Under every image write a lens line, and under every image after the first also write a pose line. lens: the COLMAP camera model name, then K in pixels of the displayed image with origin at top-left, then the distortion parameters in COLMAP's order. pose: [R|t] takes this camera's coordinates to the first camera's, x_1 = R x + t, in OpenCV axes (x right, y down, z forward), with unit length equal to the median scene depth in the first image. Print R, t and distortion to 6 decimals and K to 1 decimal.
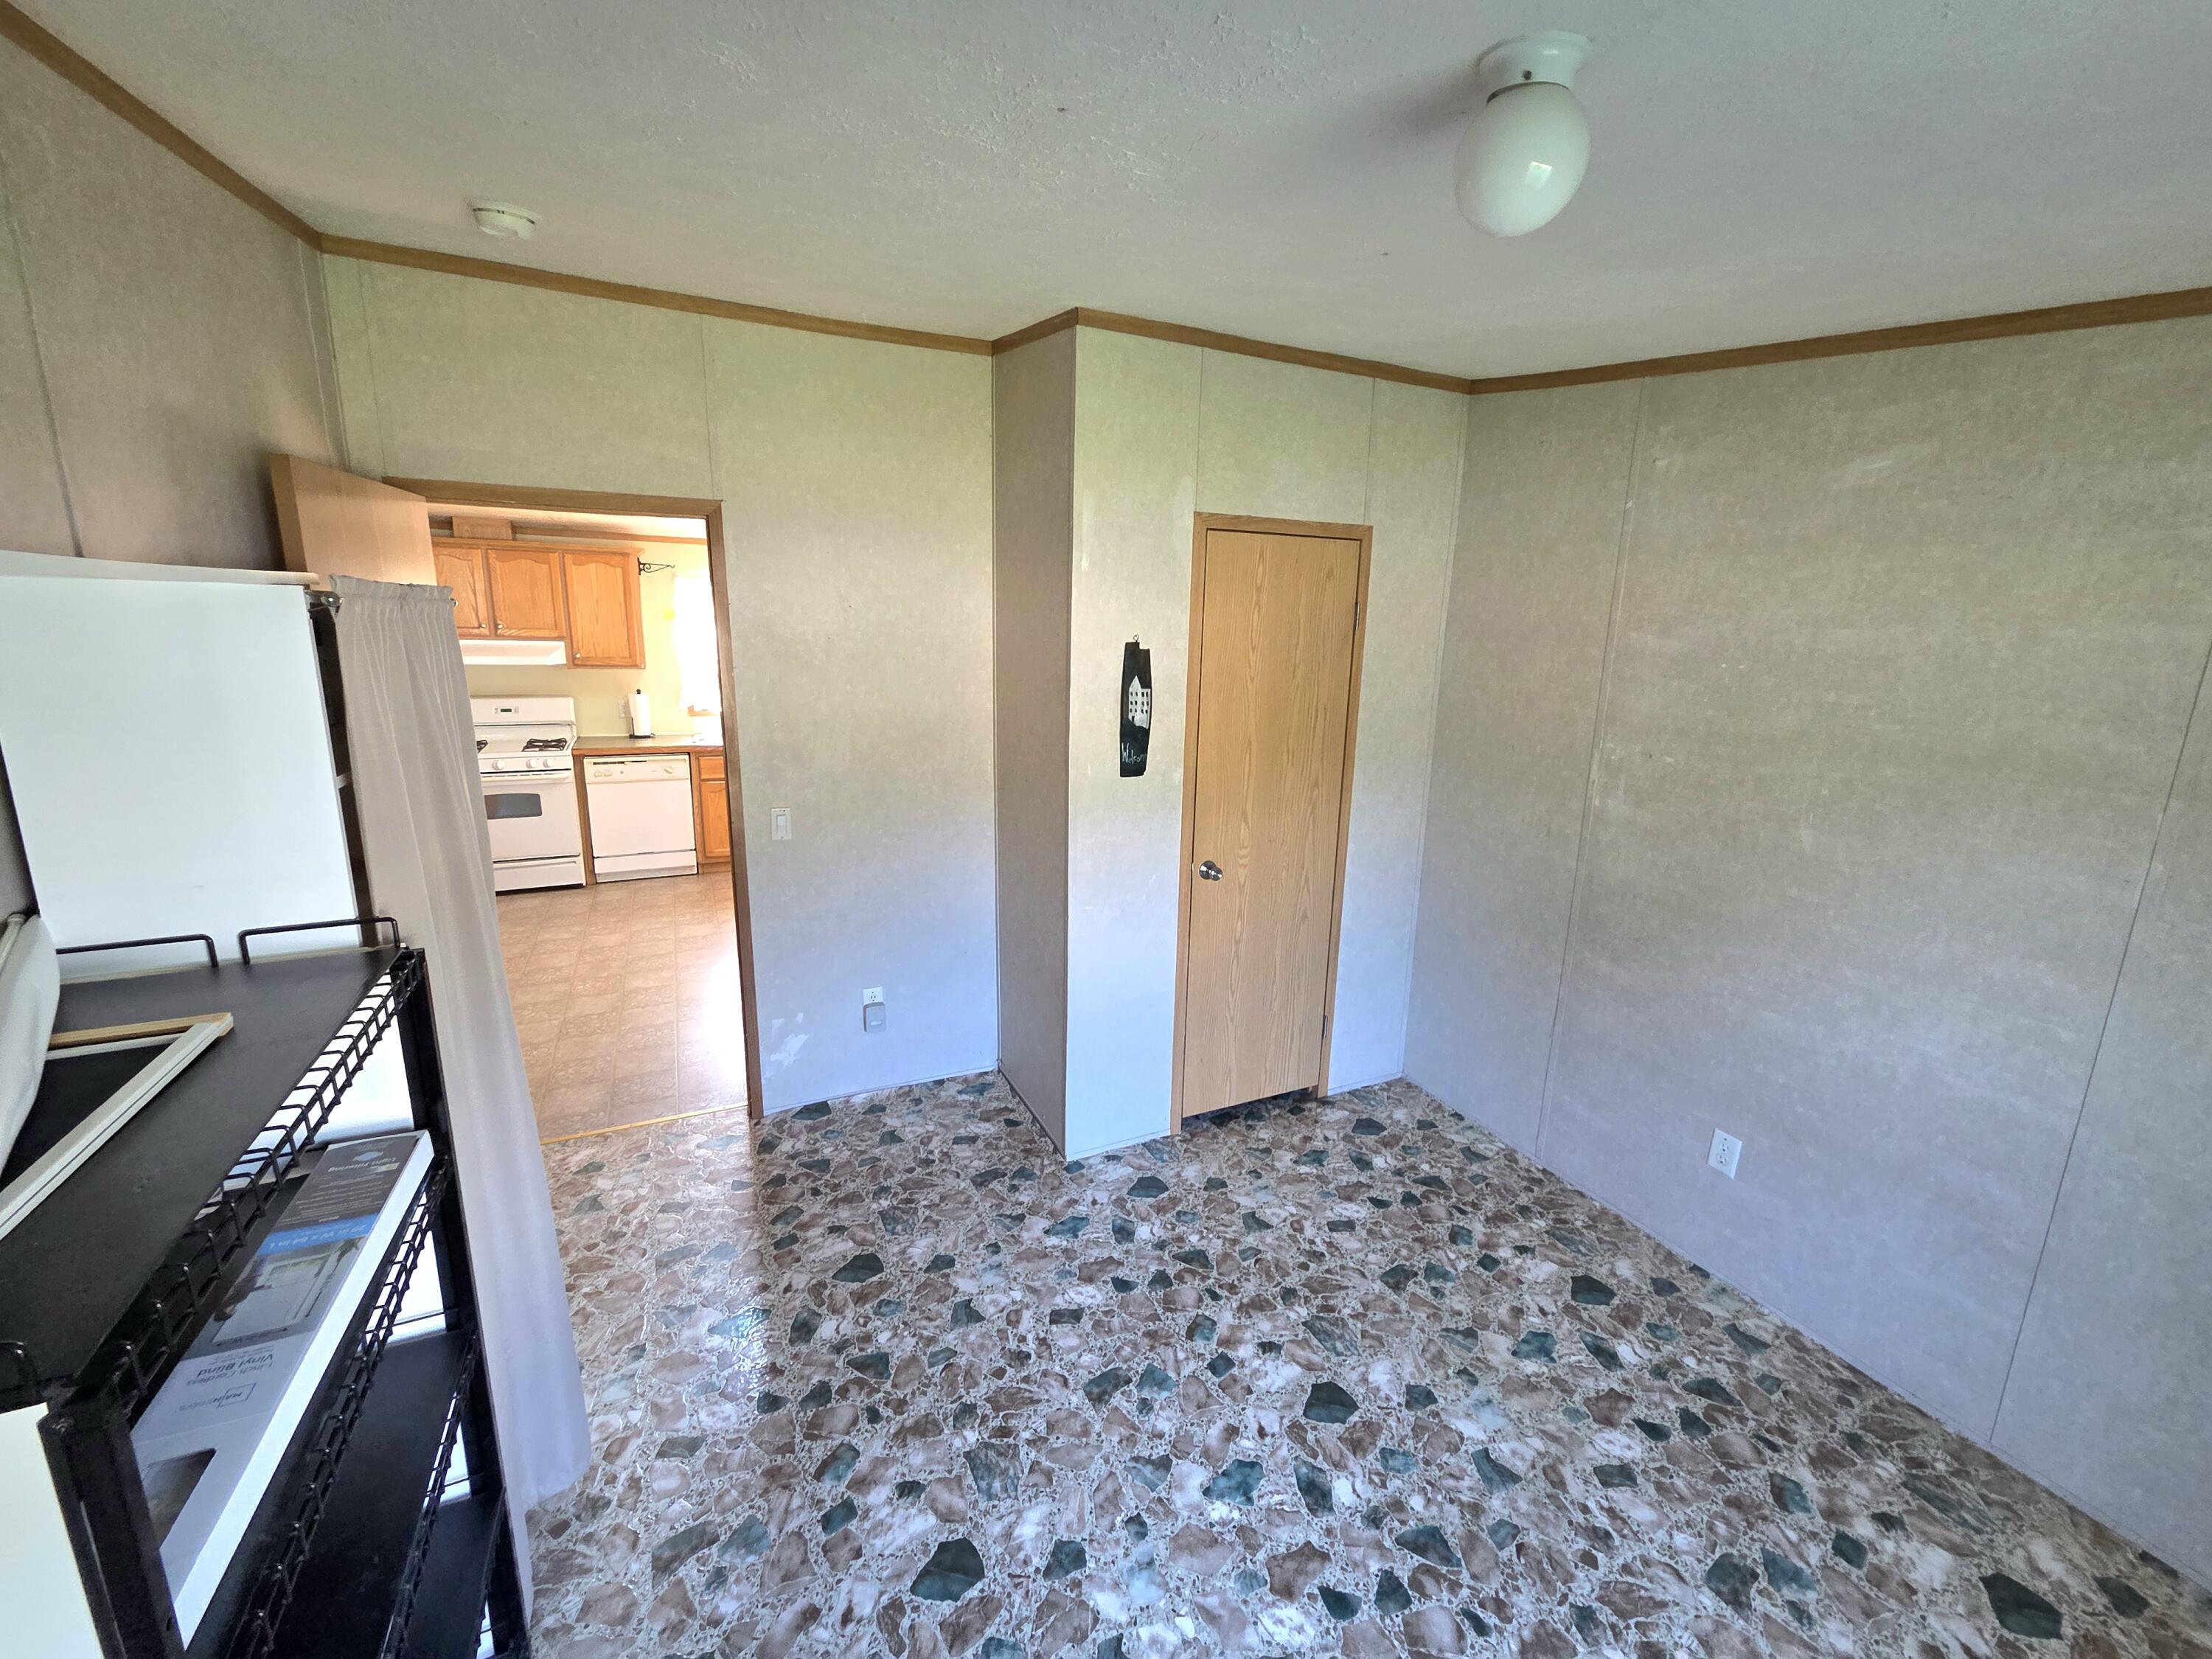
lens RADIAL K [[903.5, 0, 1117.4], [0, 903.5, 822.0], [0, 0, 1]] dist [0.000799, -0.000585]
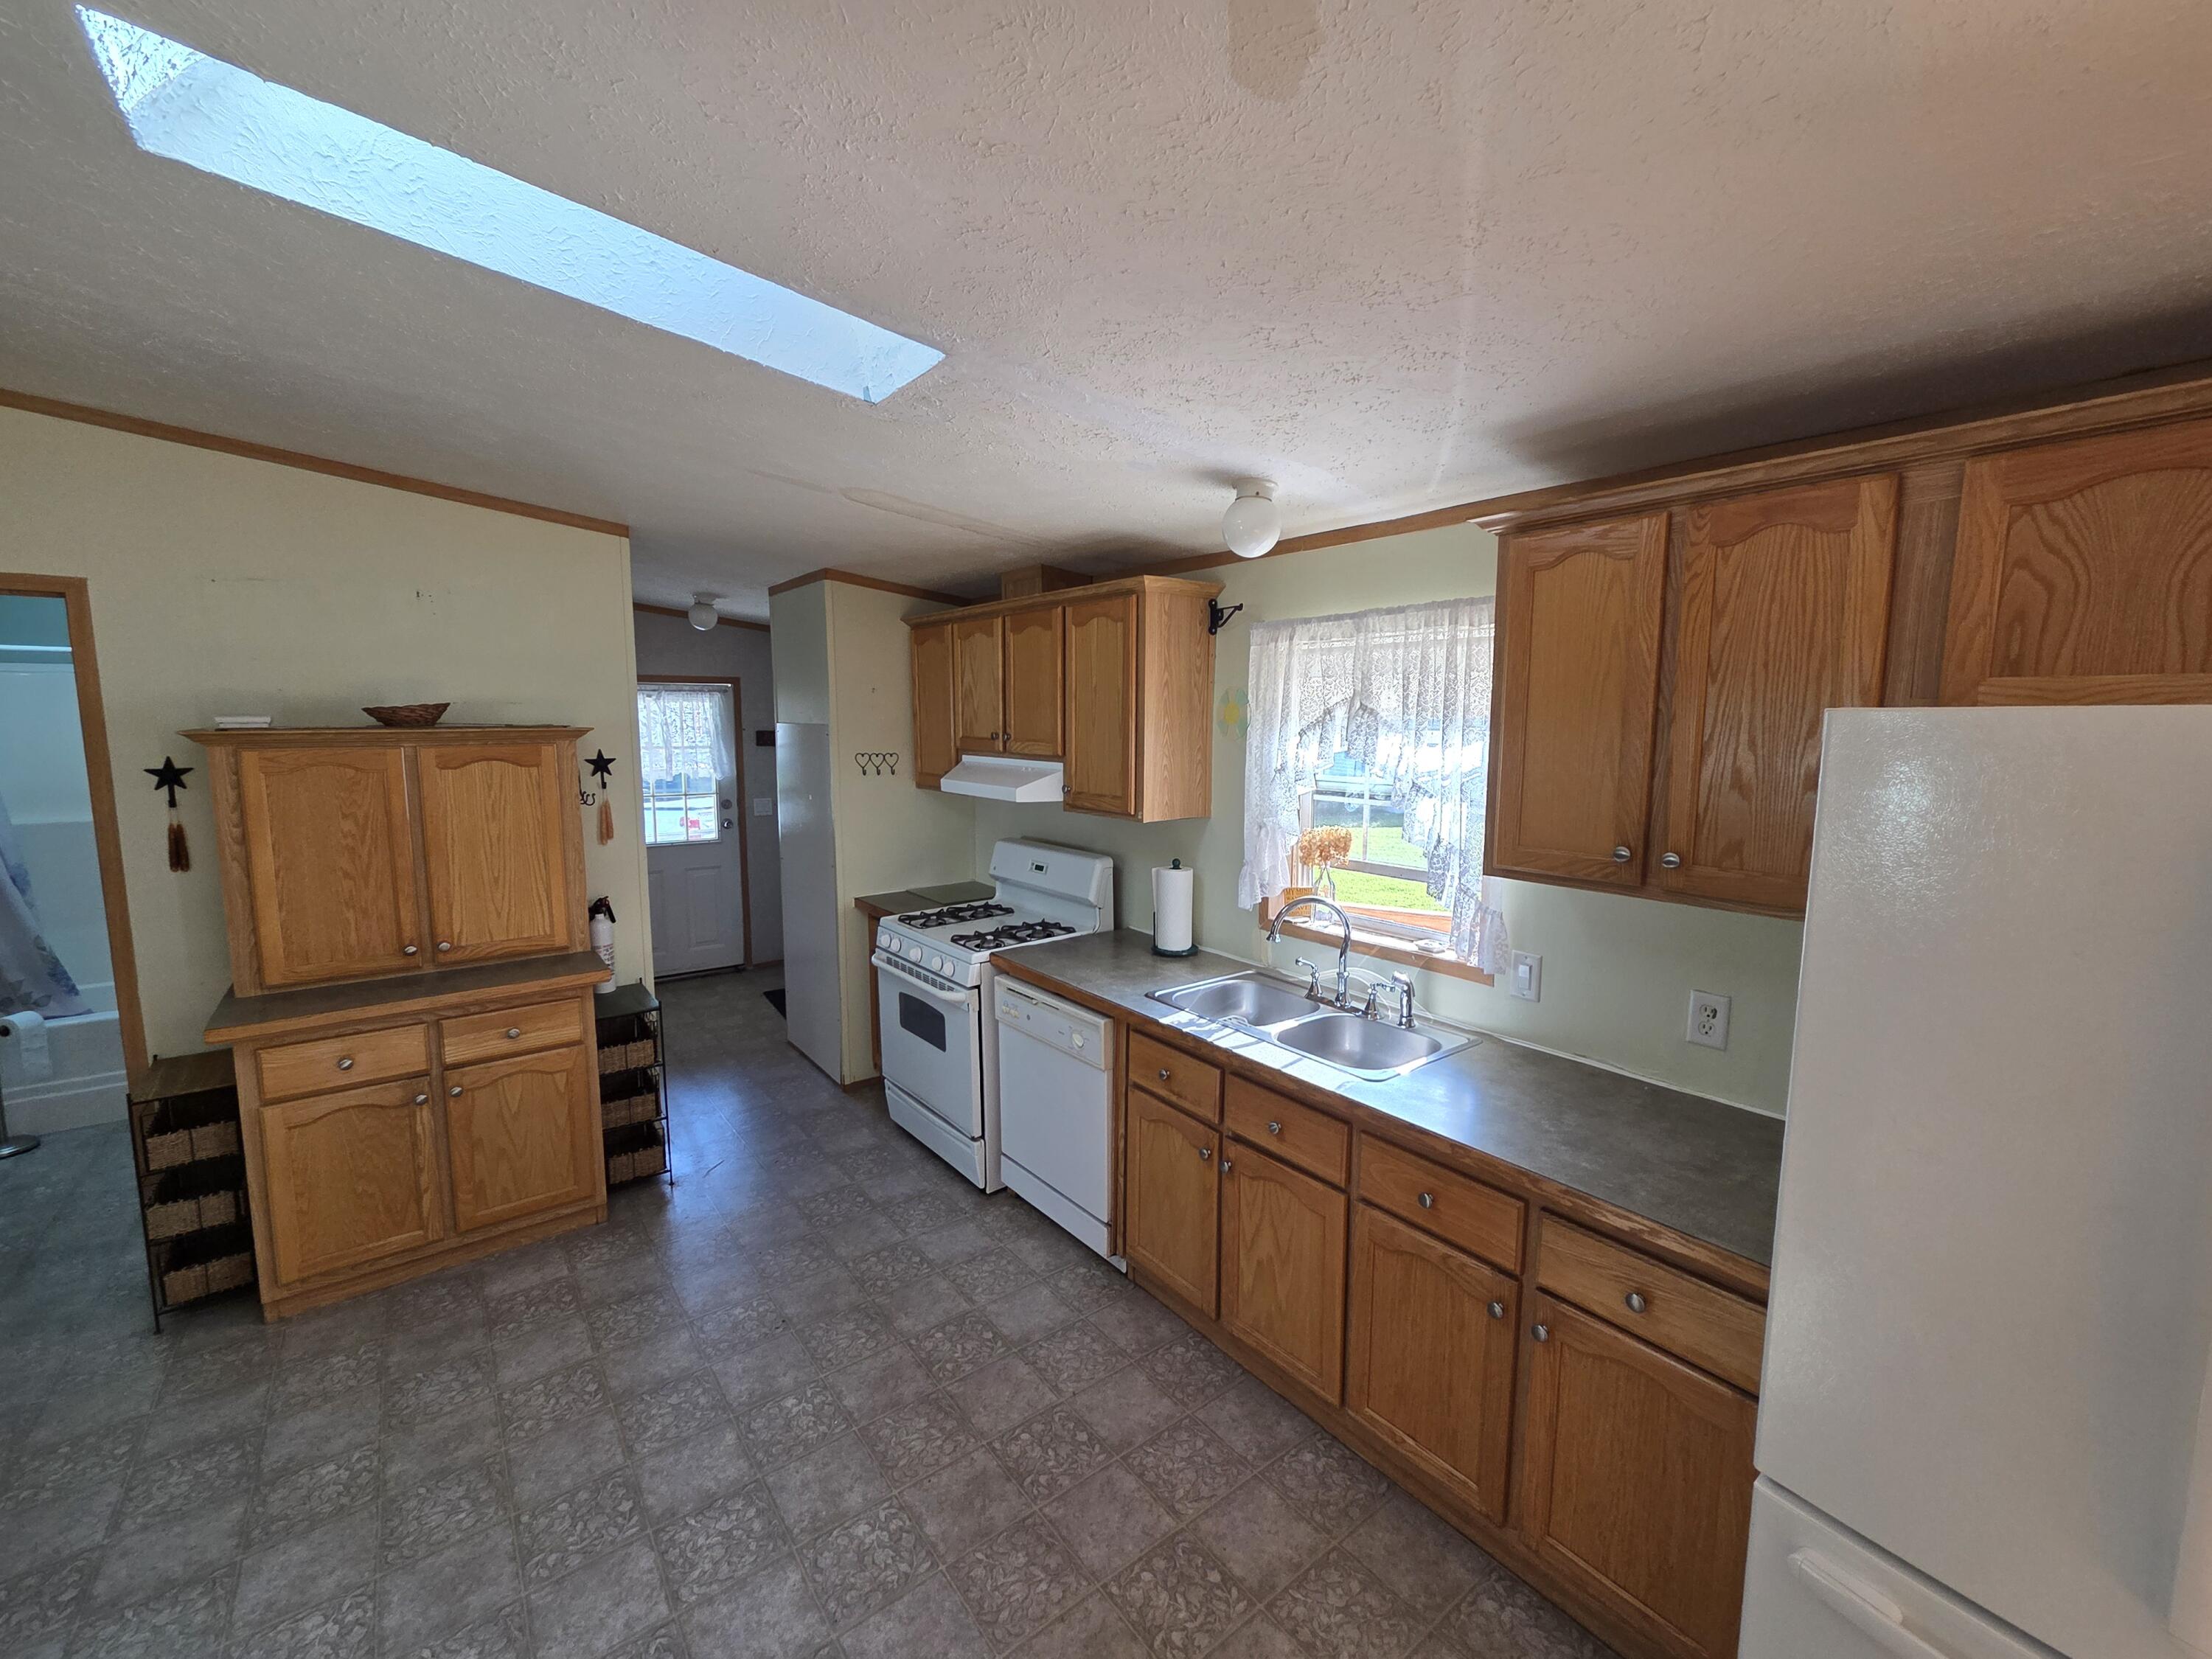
lens RADIAL K [[903.5, 0, 1117.4], [0, 903.5, 822.0], [0, 0, 1]] dist [0.000799, -0.000585]
pose [[0.202716, 0.089240, -0.975163, -0.143390], [-0.207853, 0.977068, 0.046206, -0.538245], [0.956924, 0.193324, 0.216616, 2.512959]]
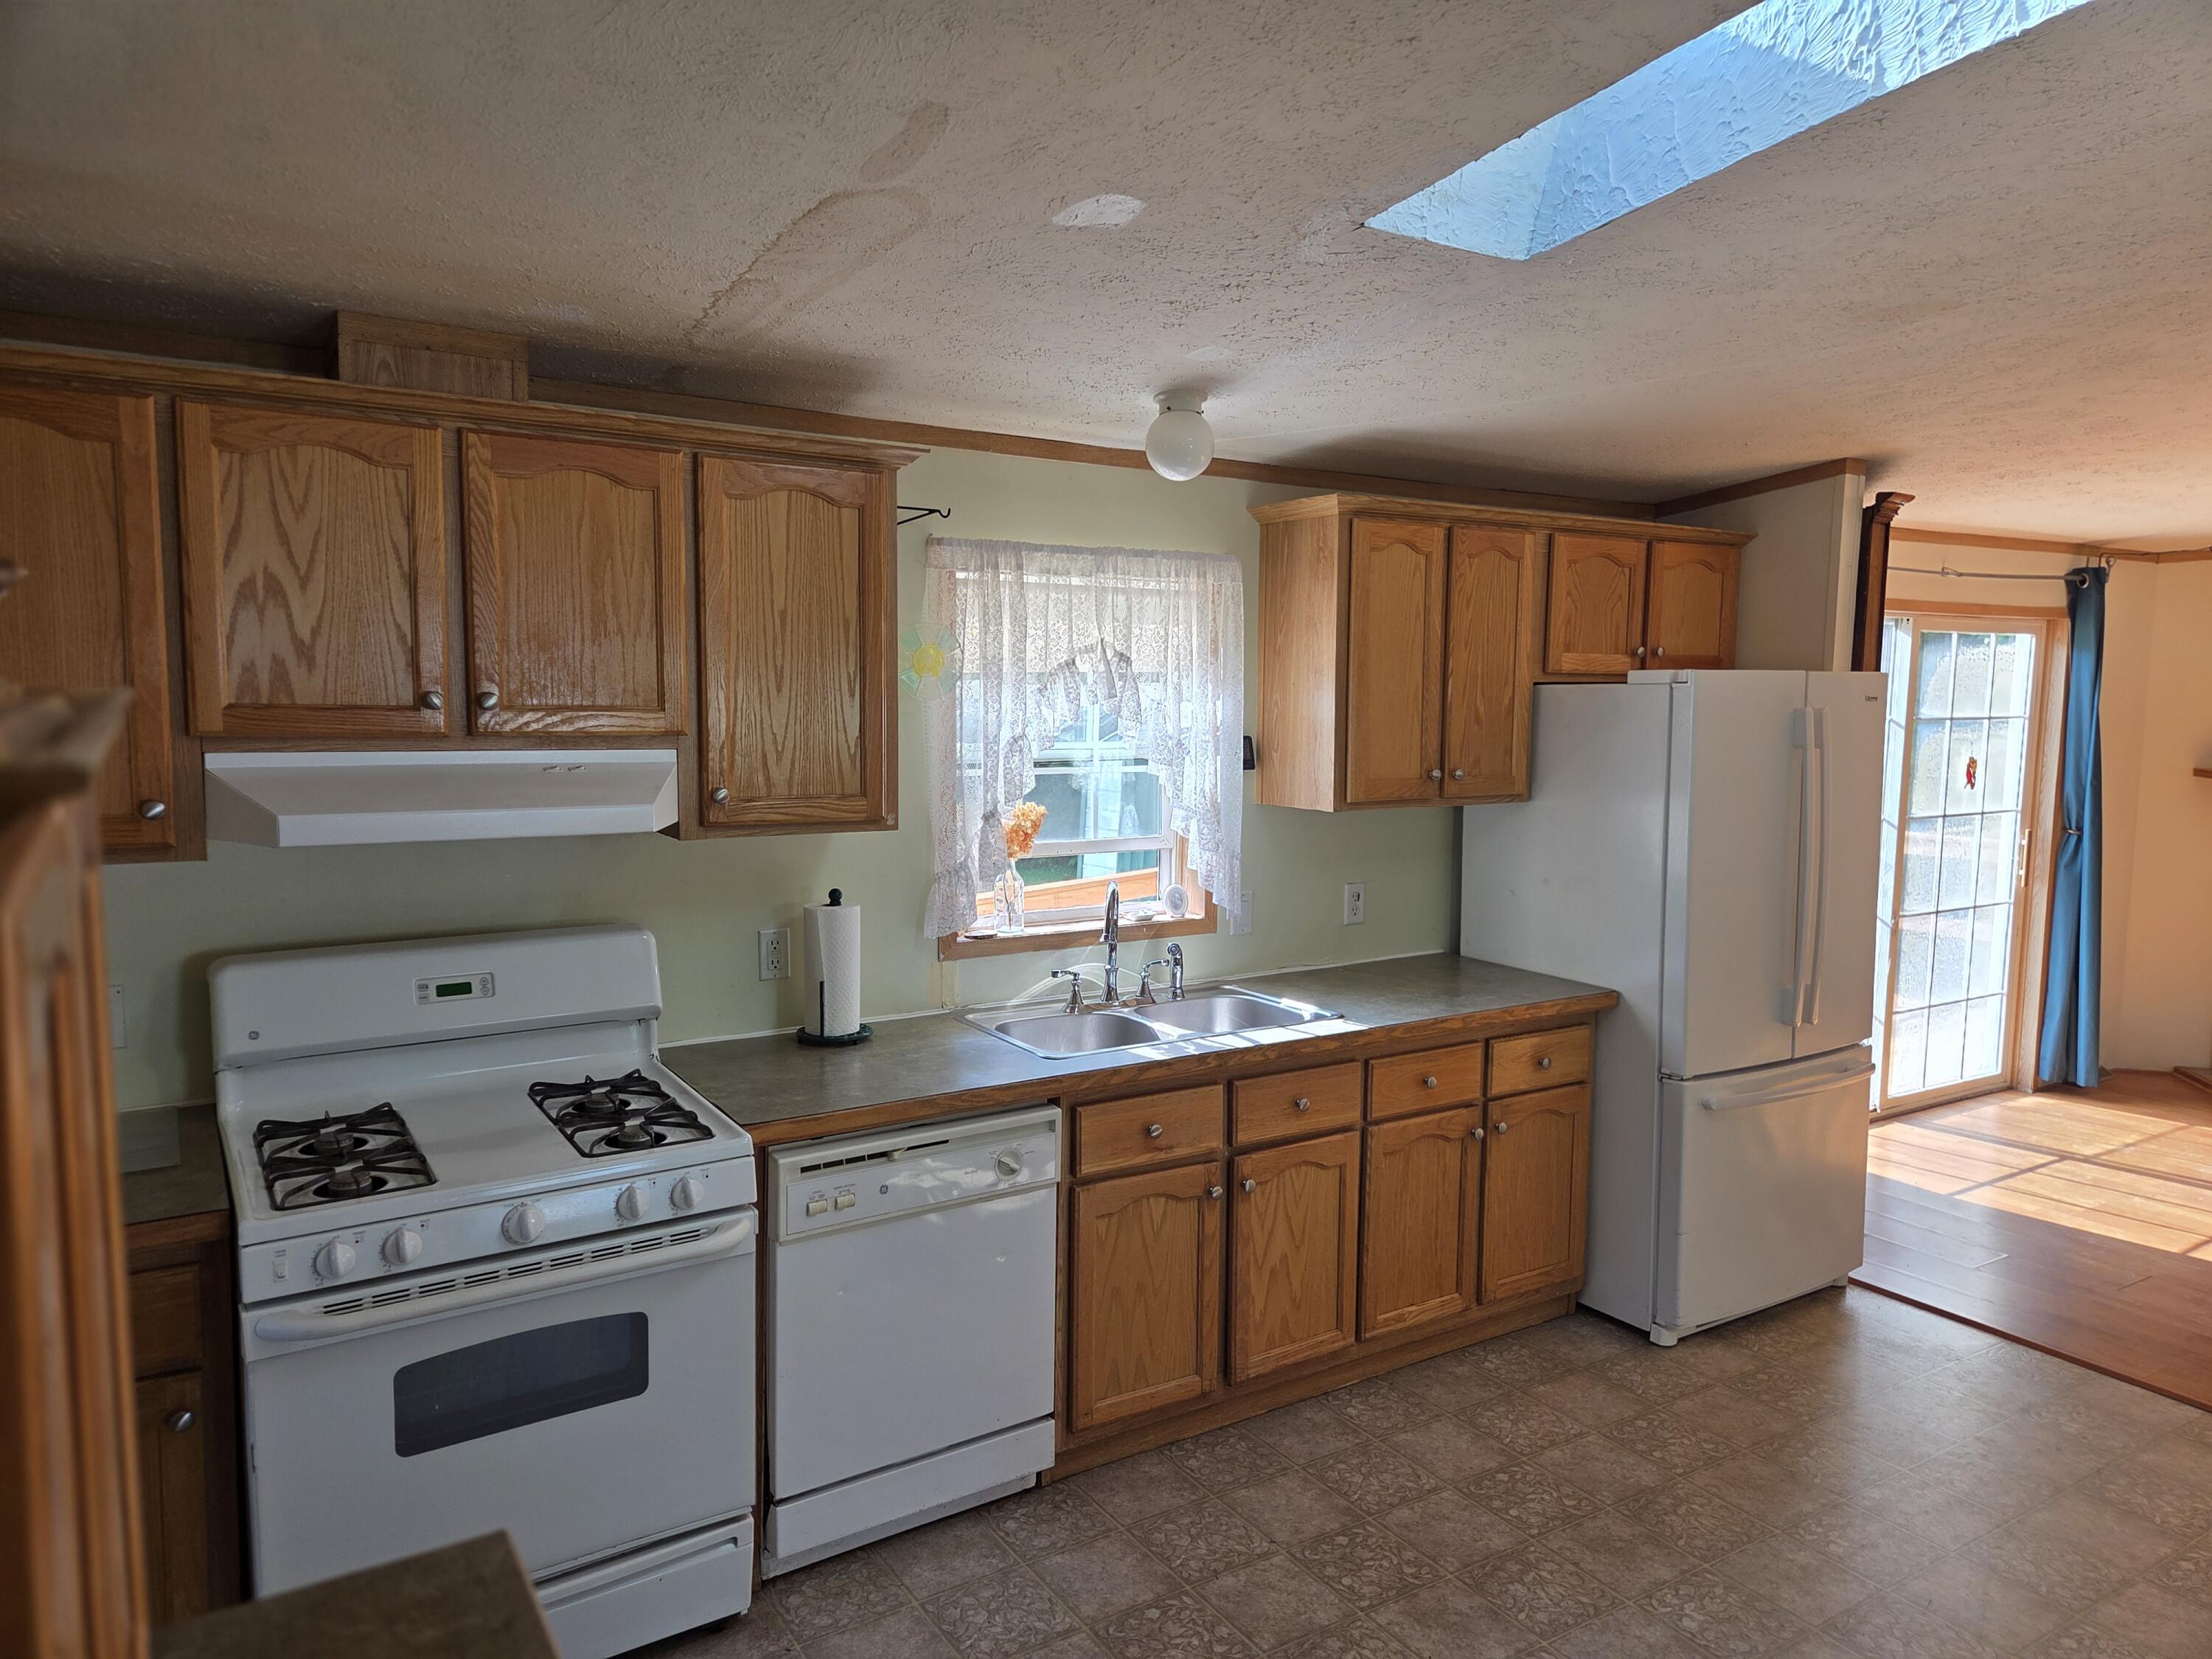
lens RADIAL K [[1474.0, 0, 1099.5], [0, 1474.0, 835.8], [0, 0, 1]] dist [0.081301, -0.065467]
pose [[0.994606, -0.025391, 0.100568, -1.436864], [0.036328, 0.993437, -0.108460, -0.311859], [-0.097154, 0.111528, 0.989001, 1.396636]]
